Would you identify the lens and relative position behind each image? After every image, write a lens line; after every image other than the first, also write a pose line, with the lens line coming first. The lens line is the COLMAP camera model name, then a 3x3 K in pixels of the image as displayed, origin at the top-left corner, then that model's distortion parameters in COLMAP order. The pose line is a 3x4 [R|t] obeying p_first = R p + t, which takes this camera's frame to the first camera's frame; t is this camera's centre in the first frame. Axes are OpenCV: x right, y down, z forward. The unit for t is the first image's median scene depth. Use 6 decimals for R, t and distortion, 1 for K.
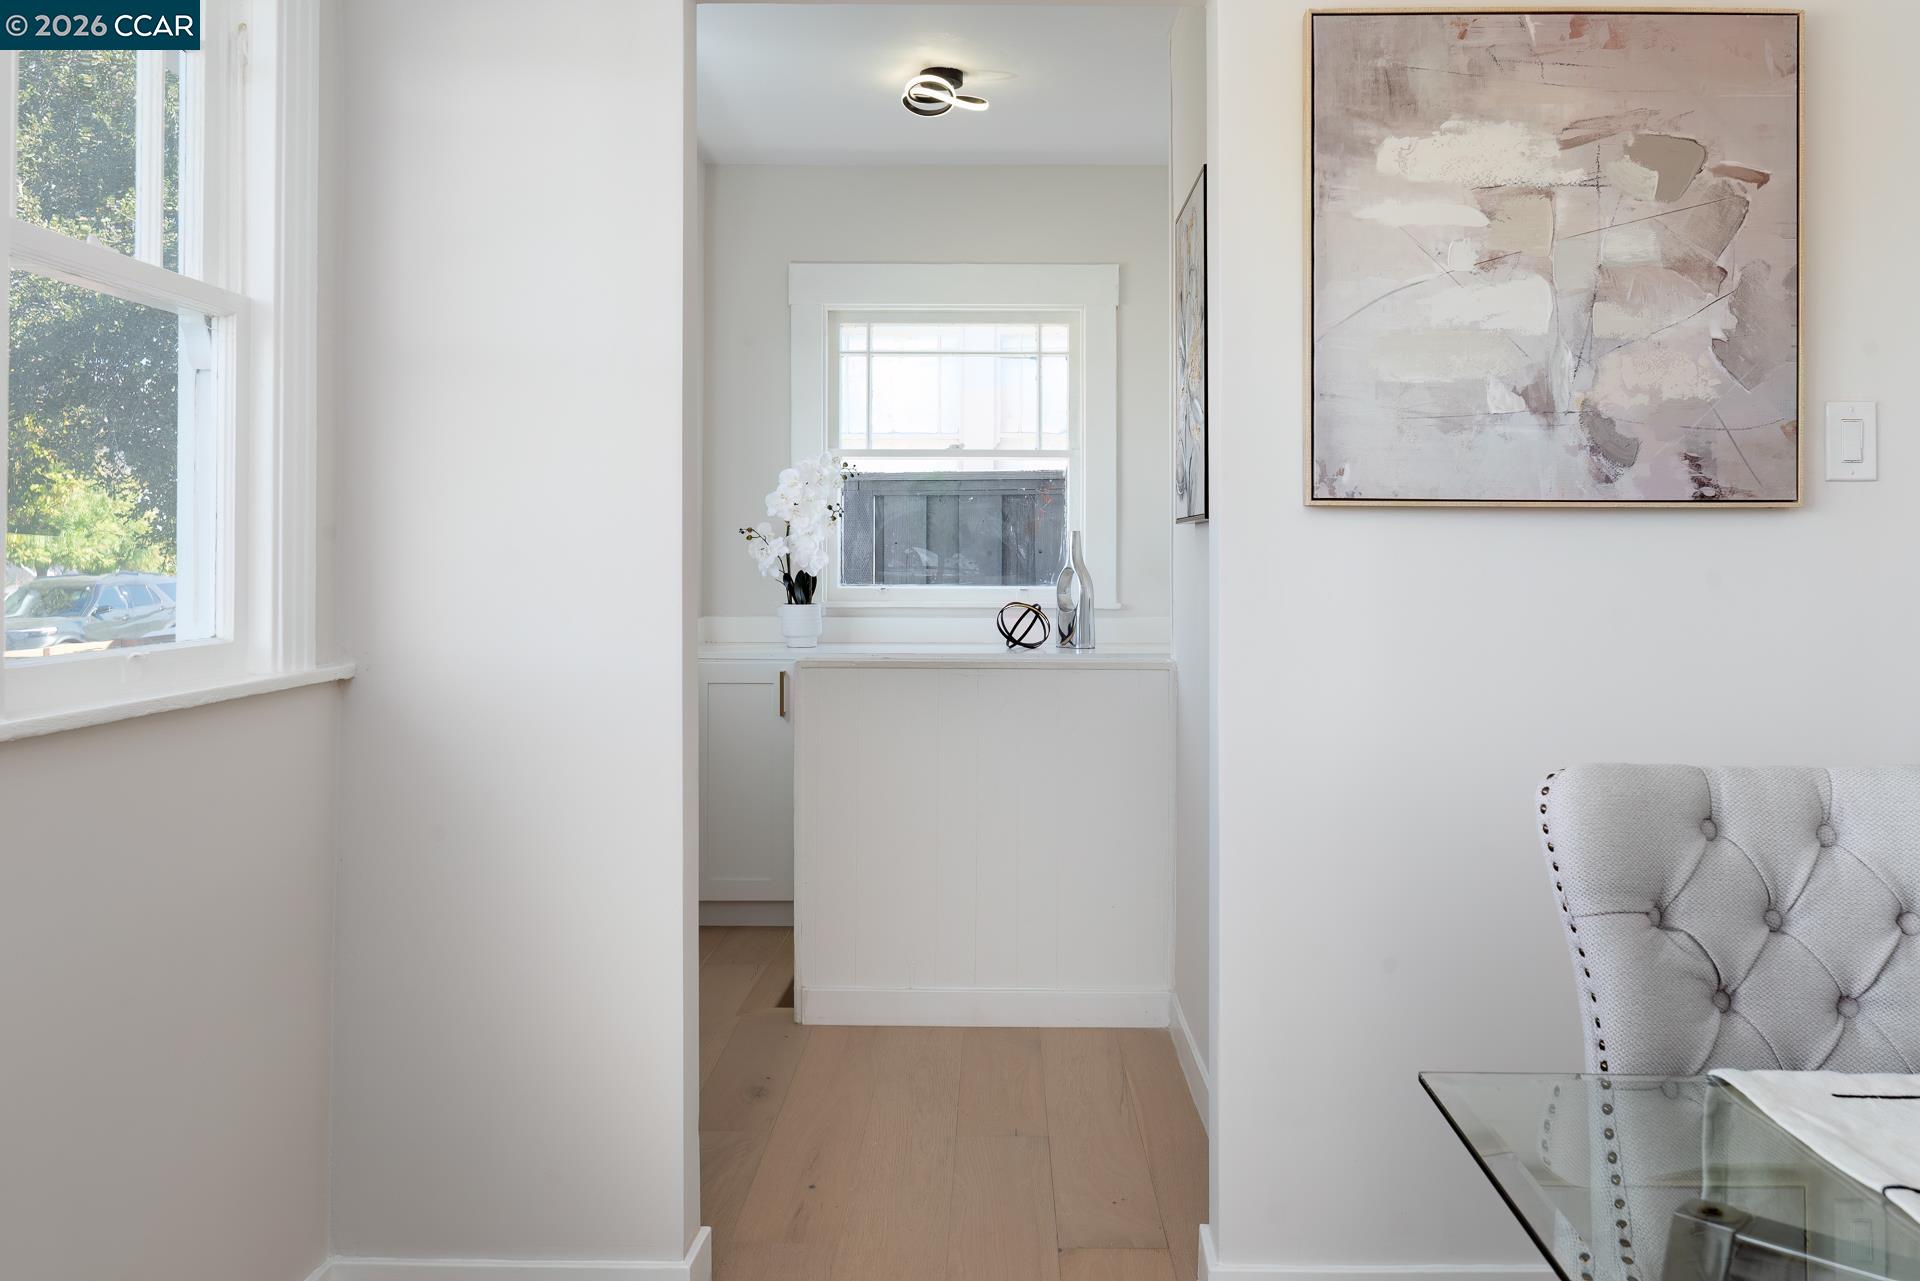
lens RADIAL K [[1554.8, 0, 959.8], [0, 1554.8, 633.2], [0, 0, 1]] dist [0.001831, 0.000082]
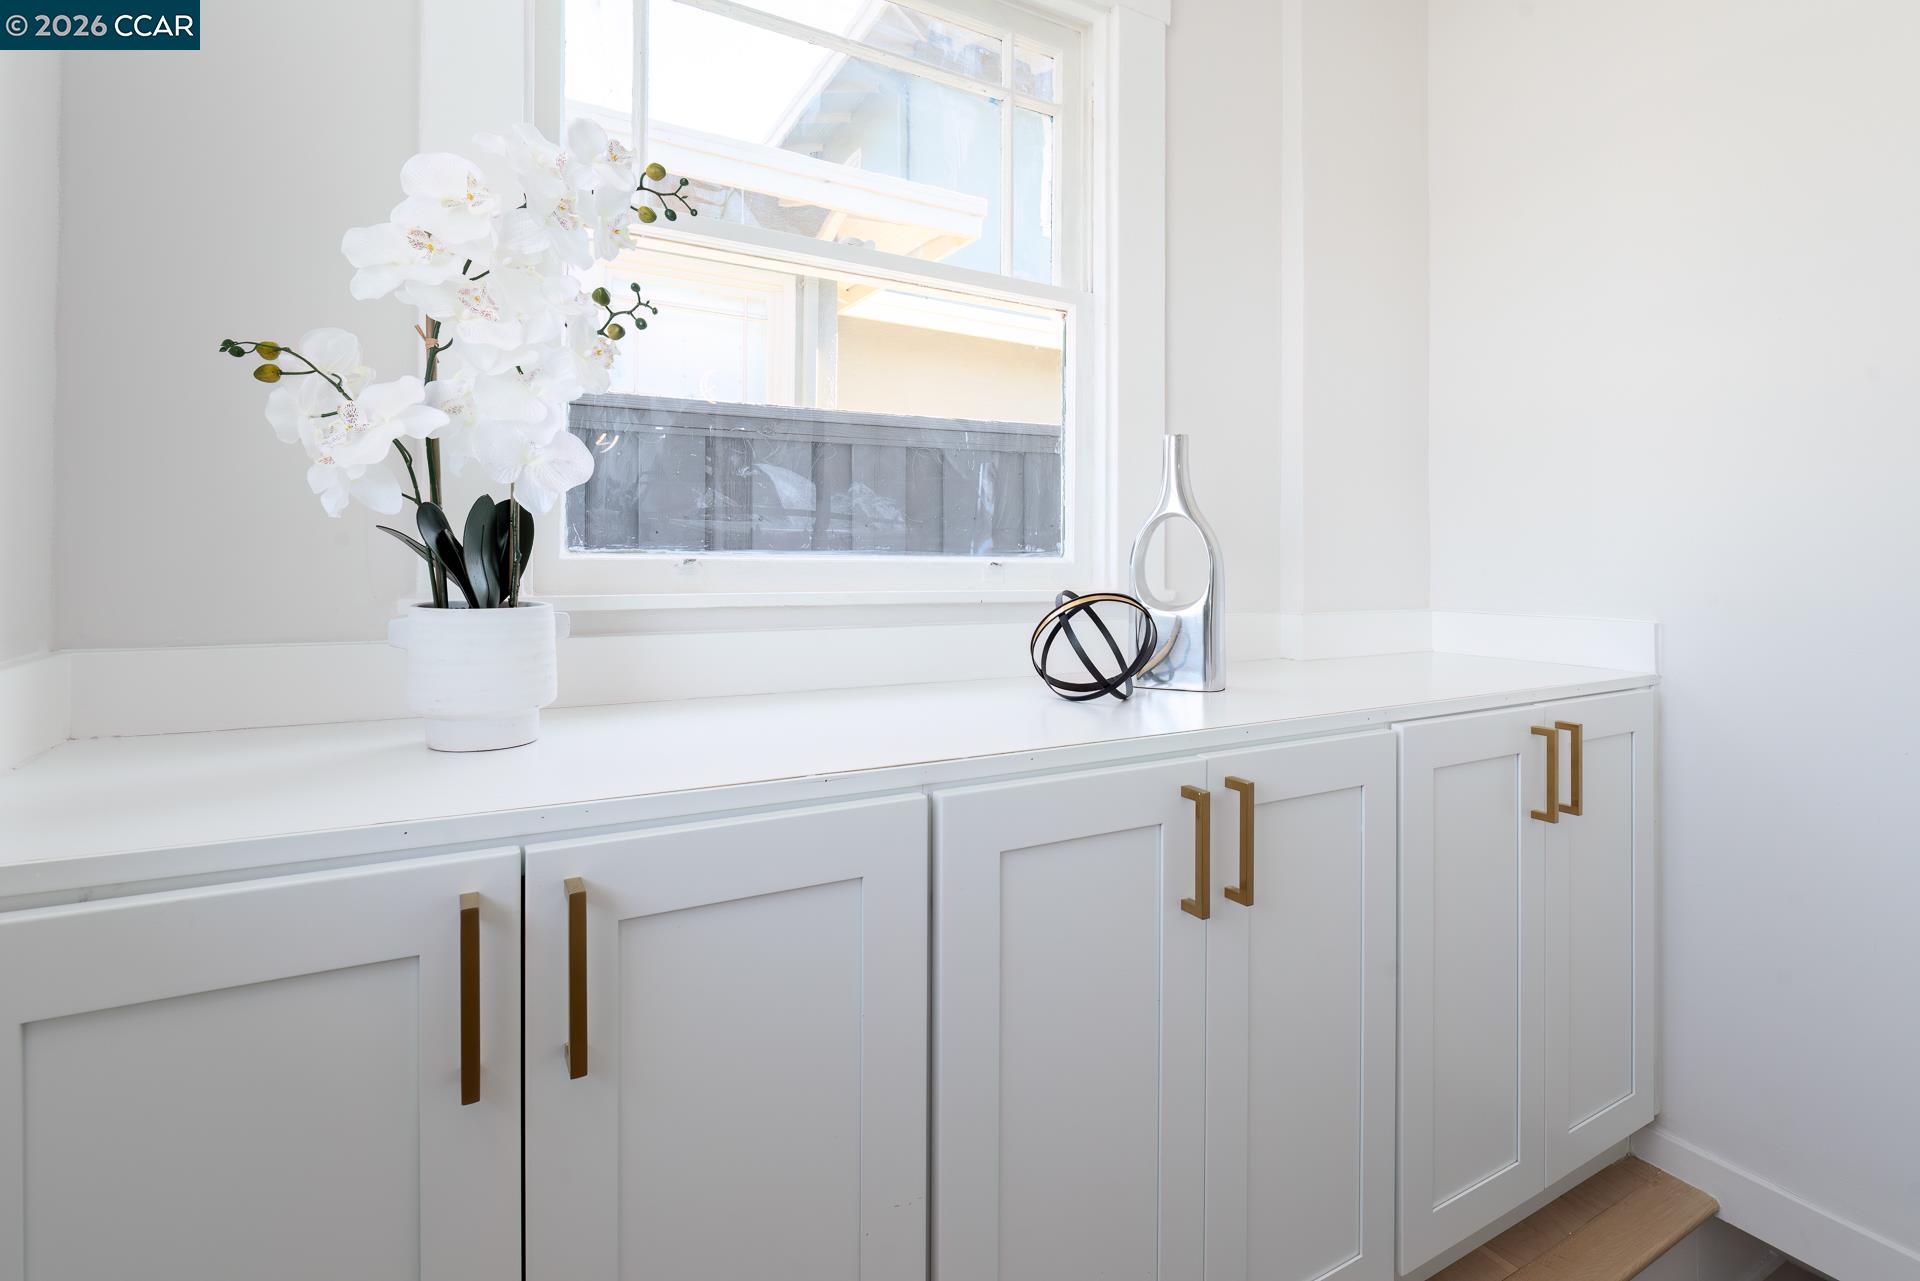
lens RADIAL K [[897.0, 0, 1001.5], [0, 897.0, 577.4], [0, 0, 1]] dist [-0.001800, -0.000282]
pose [[0.835516, -0.004677, 0.549446, -0.114097], [0.017873, 0.999666, -0.018669, -0.019215], [-0.549175, 0.025418, 0.835321, 0.795978]]
